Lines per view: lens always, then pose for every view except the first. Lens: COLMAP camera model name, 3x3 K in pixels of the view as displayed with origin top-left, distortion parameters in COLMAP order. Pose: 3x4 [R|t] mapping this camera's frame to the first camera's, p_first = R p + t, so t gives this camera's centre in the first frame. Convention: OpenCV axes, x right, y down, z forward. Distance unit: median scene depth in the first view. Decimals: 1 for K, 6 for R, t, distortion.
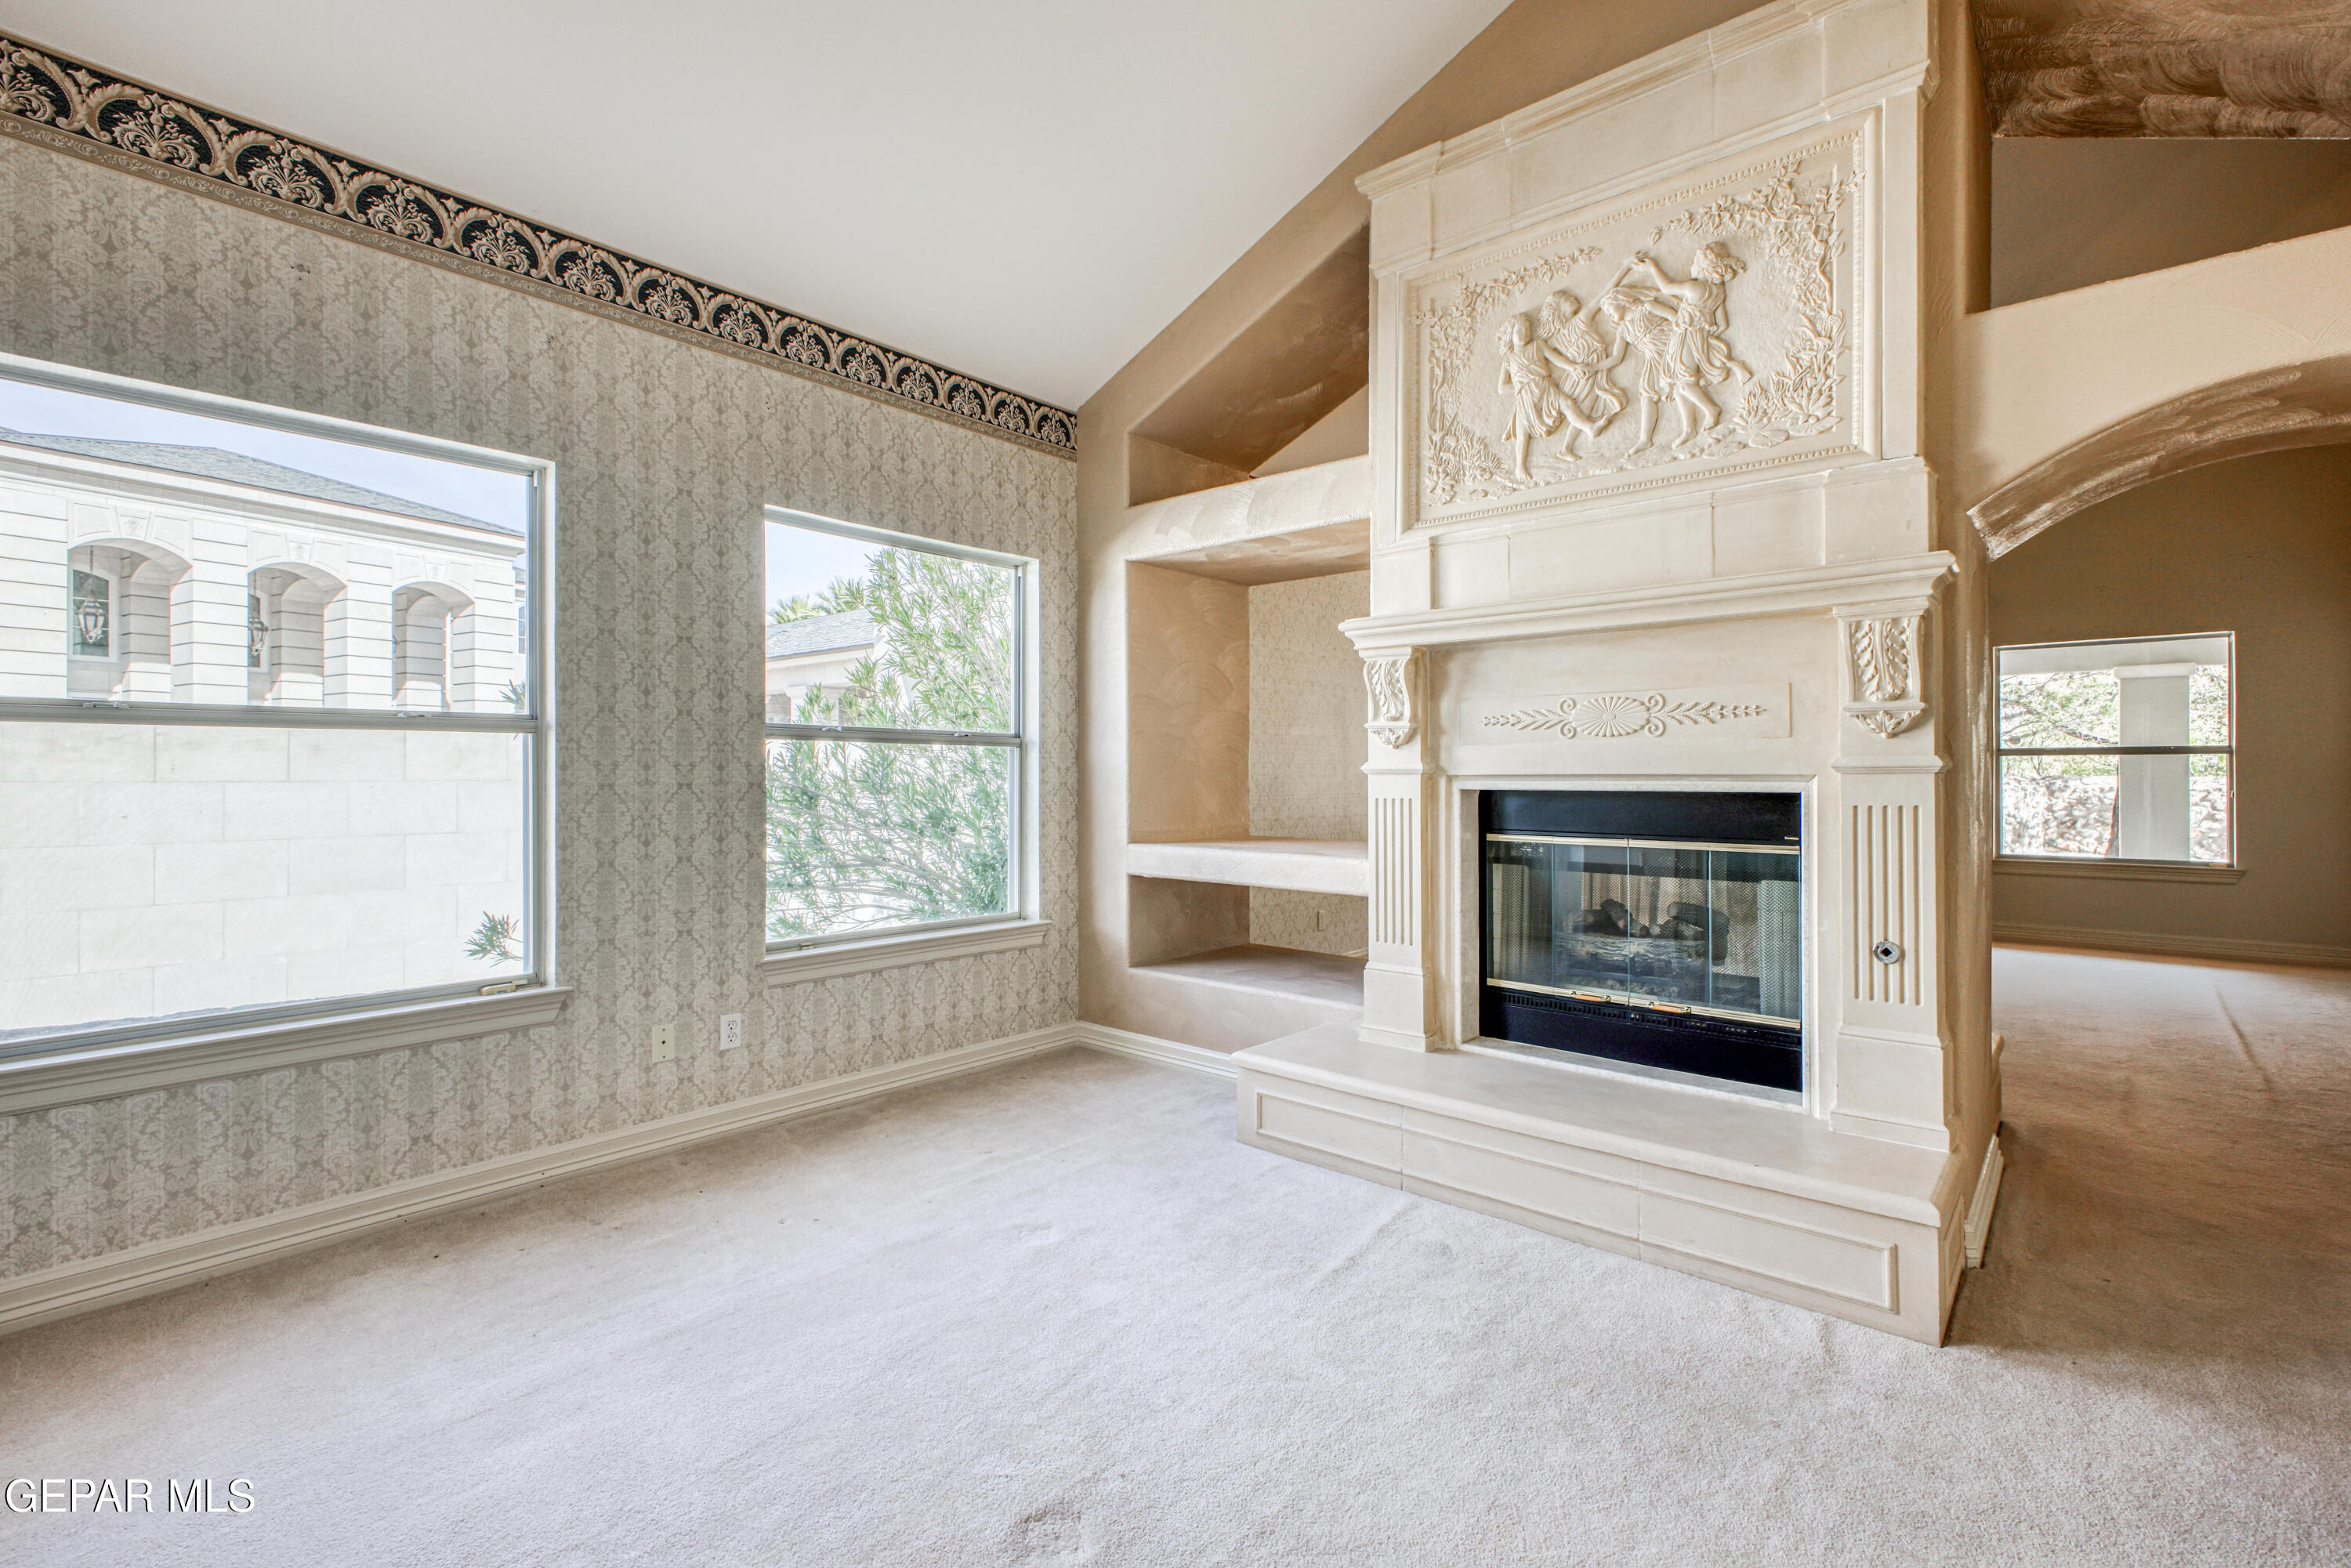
lens RADIAL K [[1073.7, 0, 1173.6], [0, 1073.7, 768.1], [0, 0, 1]] dist [0.001629, 0.000426]
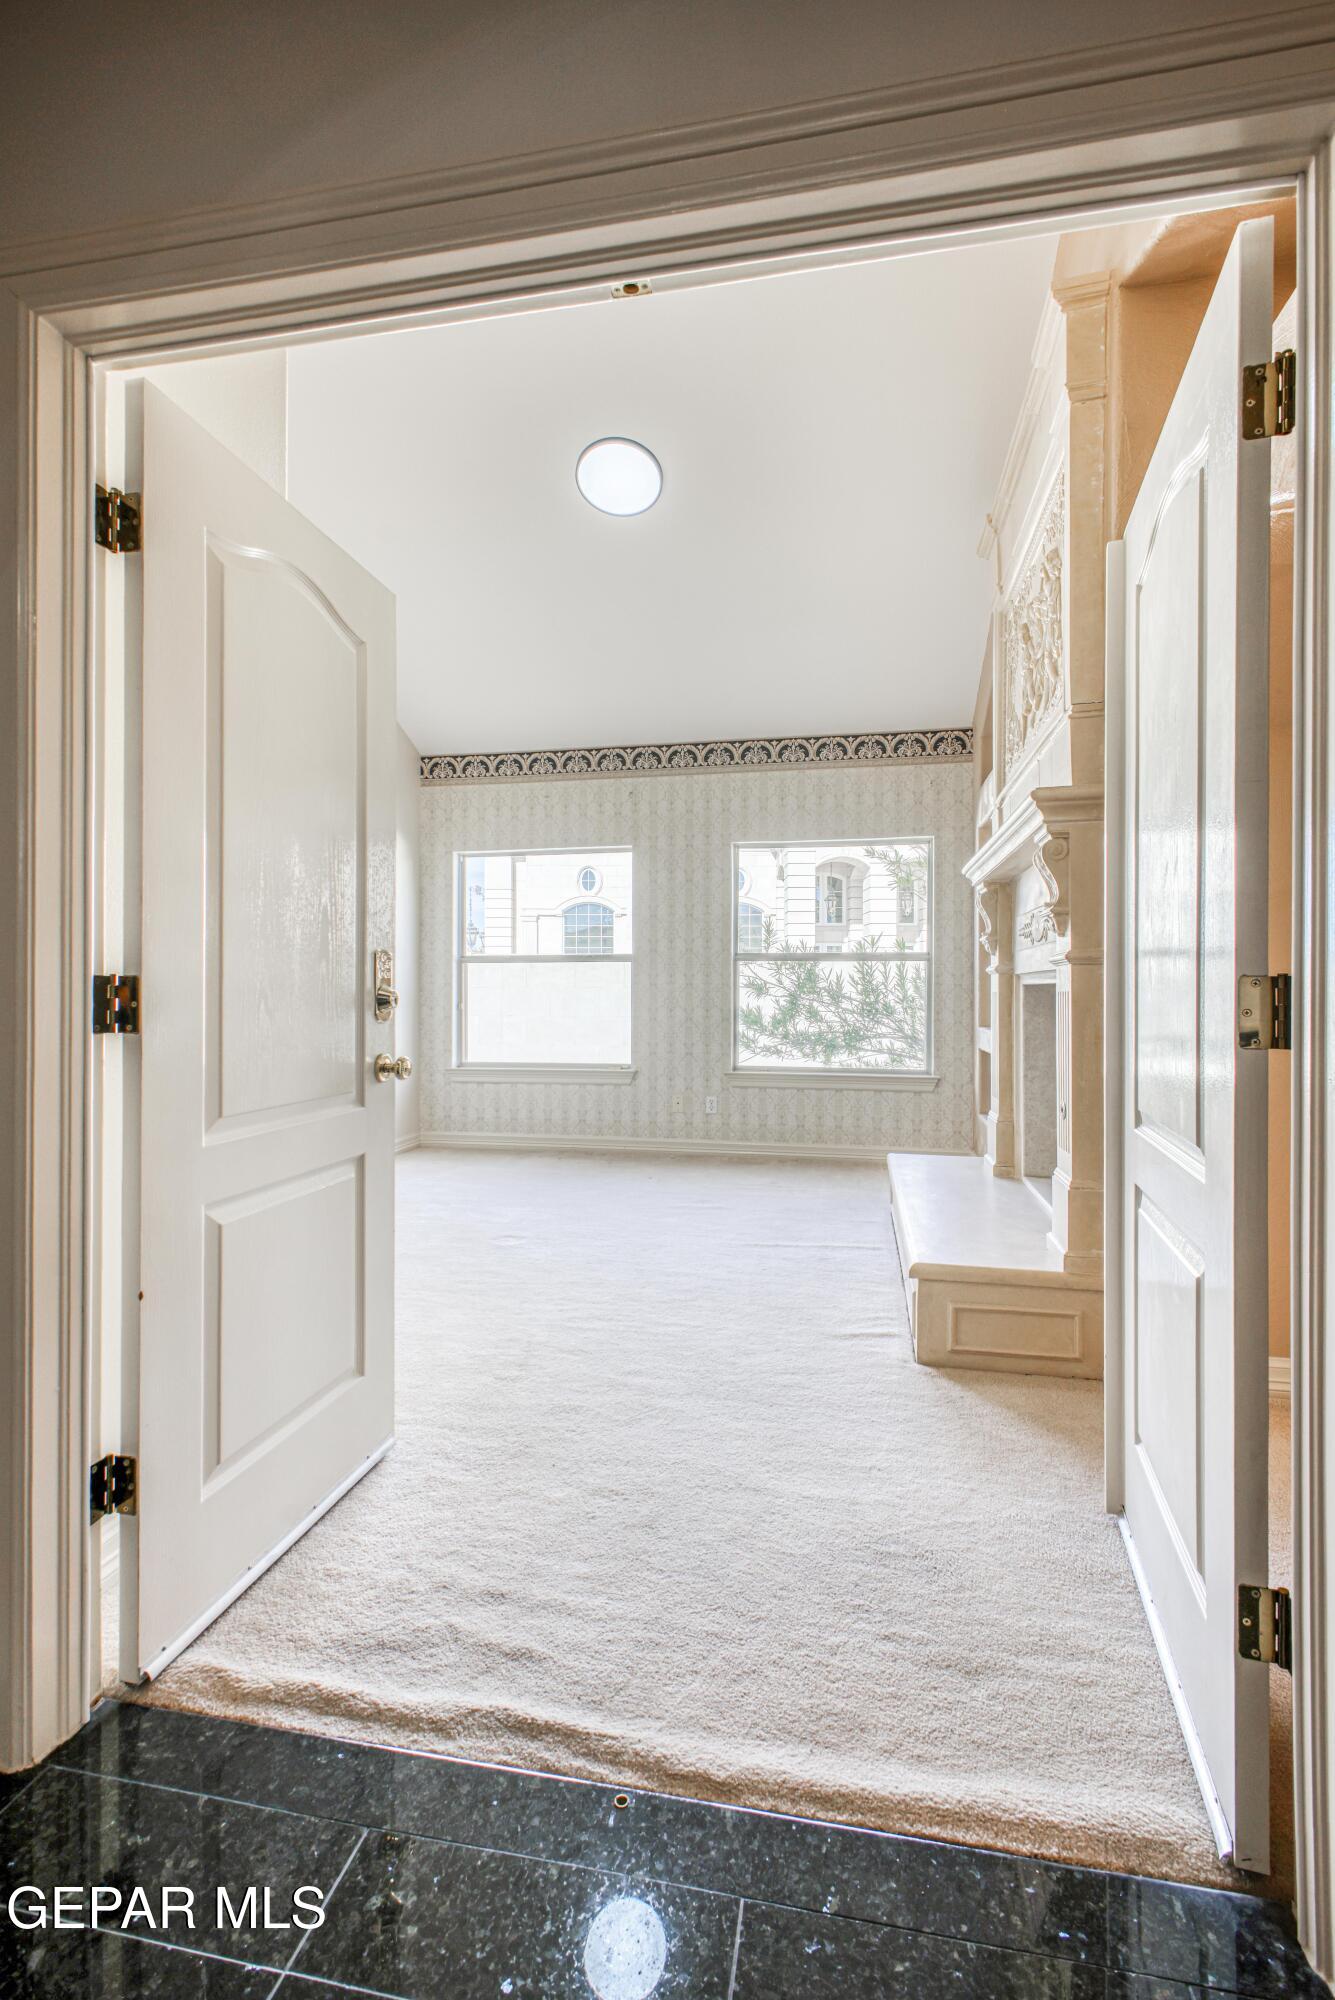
lens RADIAL K [[913.4, 0, 667.1], [0, 913.4, 988.9], [0, 0, 1]] dist [0.001629, 0.000426]
pose [[0.495962, 0.000752, -0.868344, 1.138491], [-0.000852, 1.000000, 0.000380, 0.025403], [0.868344, 0.000551, 0.495962, 0.068578]]
